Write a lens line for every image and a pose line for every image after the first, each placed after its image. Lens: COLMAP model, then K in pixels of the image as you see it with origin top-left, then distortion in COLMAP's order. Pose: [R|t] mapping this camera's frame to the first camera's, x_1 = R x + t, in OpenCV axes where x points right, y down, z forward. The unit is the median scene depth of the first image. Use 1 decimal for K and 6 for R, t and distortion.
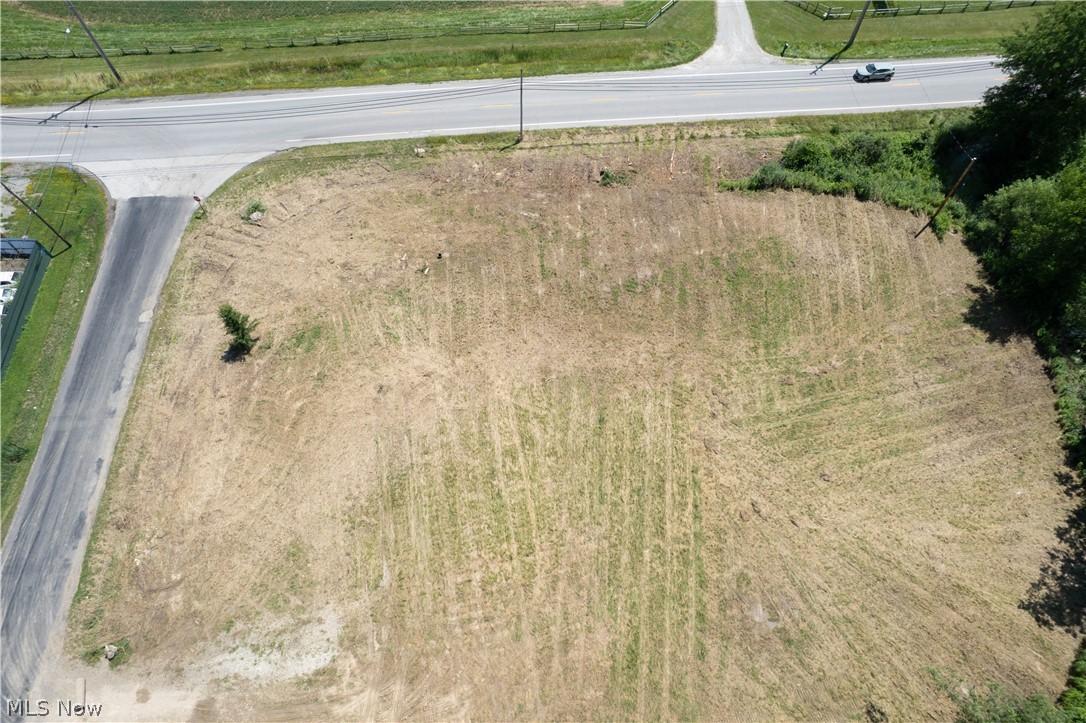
lens RADIAL K [[692.4, 0, 545.8], [0, 692.4, 360.6], [0, 0, 1]] dist [-0.083774, 0.076102]
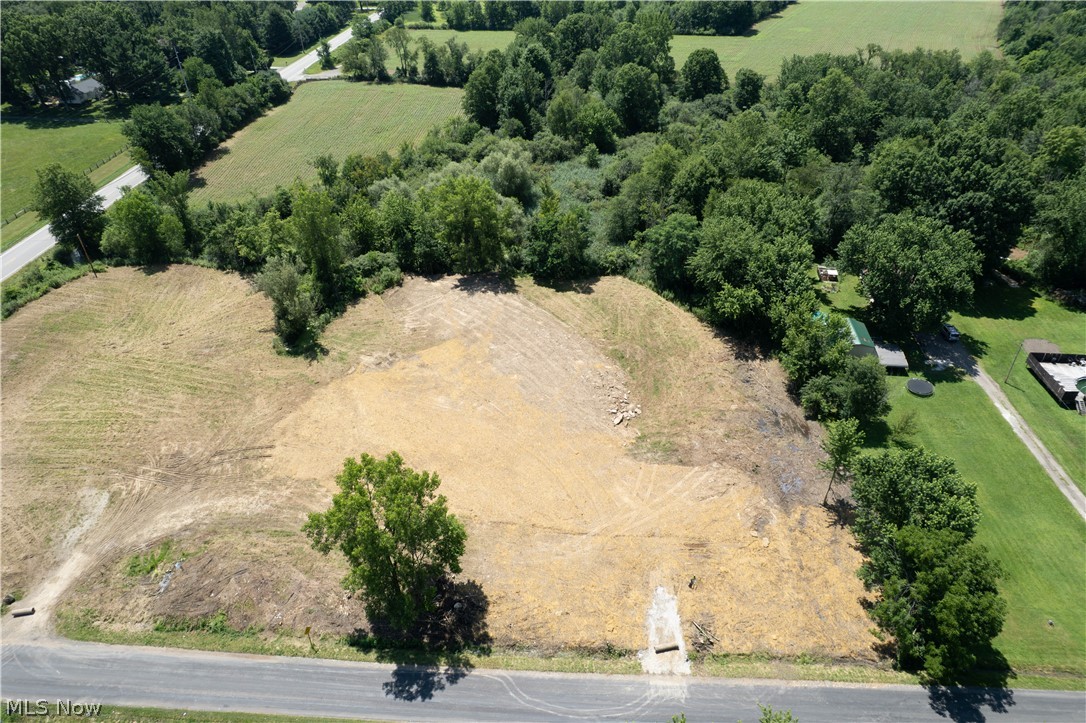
lens RADIAL K [[692.4, 0, 545.8], [0, 692.4, 360.6], [0, 0, 1]] dist [-0.083774, 0.076102]
pose [[0.125250, -0.572460, 0.810310, -1.323037], [0.857098, 0.473795, 0.202240, 0.839618], [-0.499695, 0.669184, 0.549997, -0.756545]]
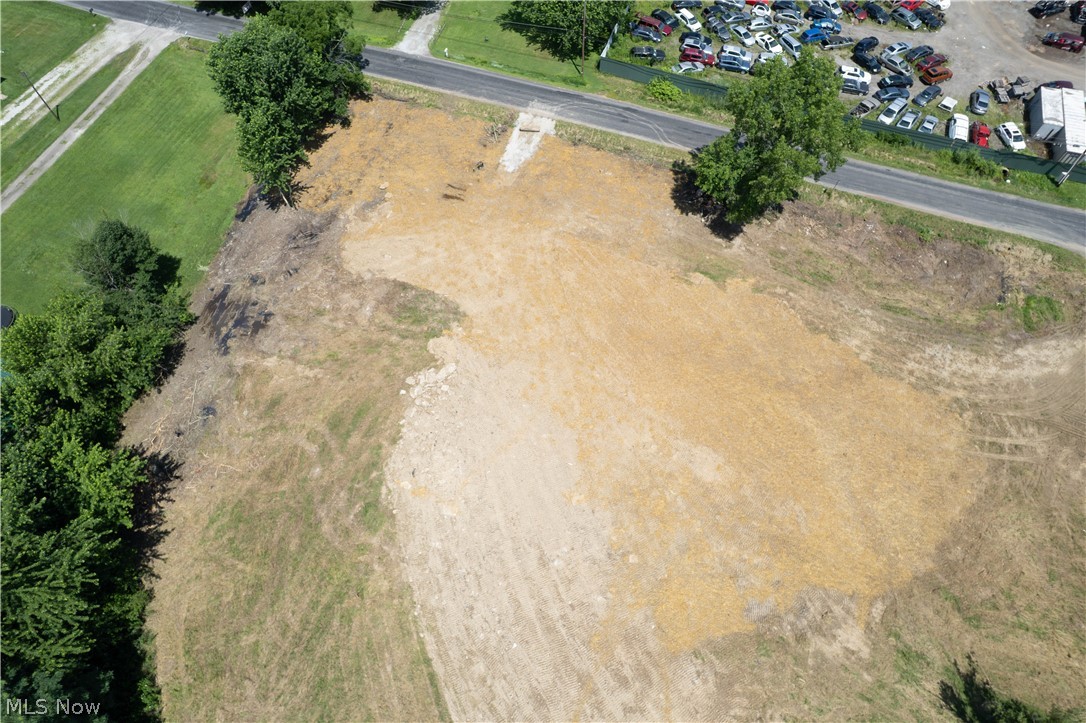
lens RADIAL K [[692.4, 0, 545.8], [0, 692.4, 360.6], [0, 0, 1]] dist [-0.083774, 0.076102]
pose [[-0.384803, 0.794339, -0.470054, 0.626835], [-0.793104, -0.024057, 0.608610, 0.553449], [0.472135, 0.606998, 0.639251, -0.451941]]
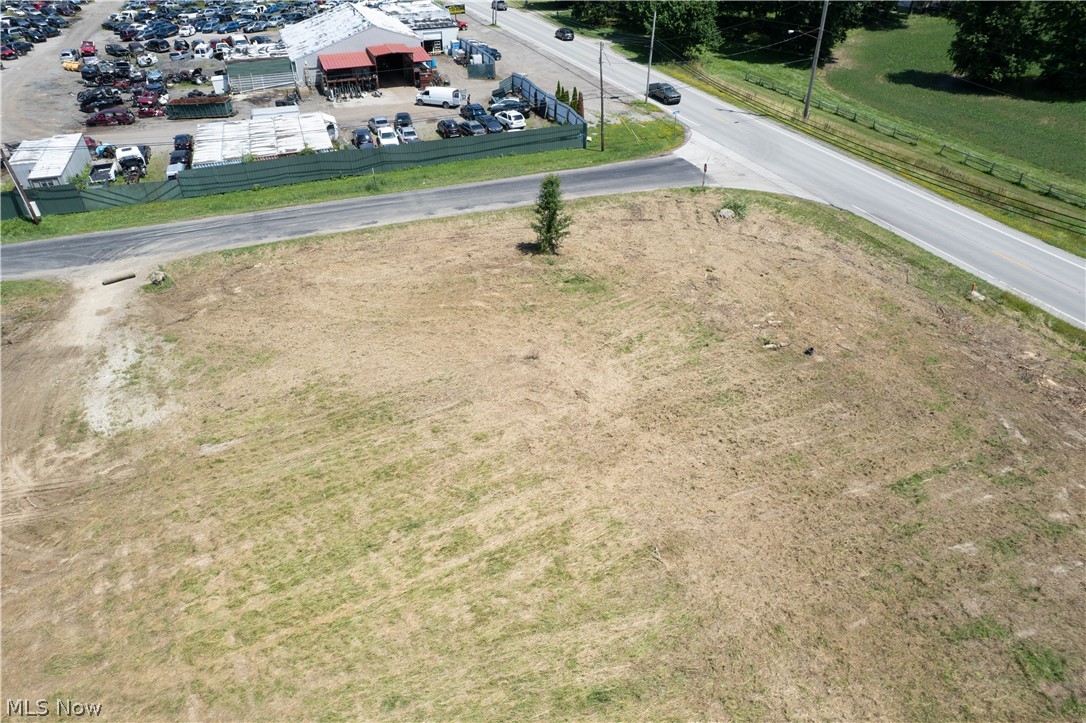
lens RADIAL K [[692.4, 0, 545.8], [0, 692.4, 360.6], [0, 0, 1]] dist [-0.083774, 0.076102]
pose [[0.292358, 0.552318, -0.780686, 0.276832], [-0.826048, 0.557176, 0.084844, -0.022326], [0.481841, 0.620080, 0.619137, 0.695260]]
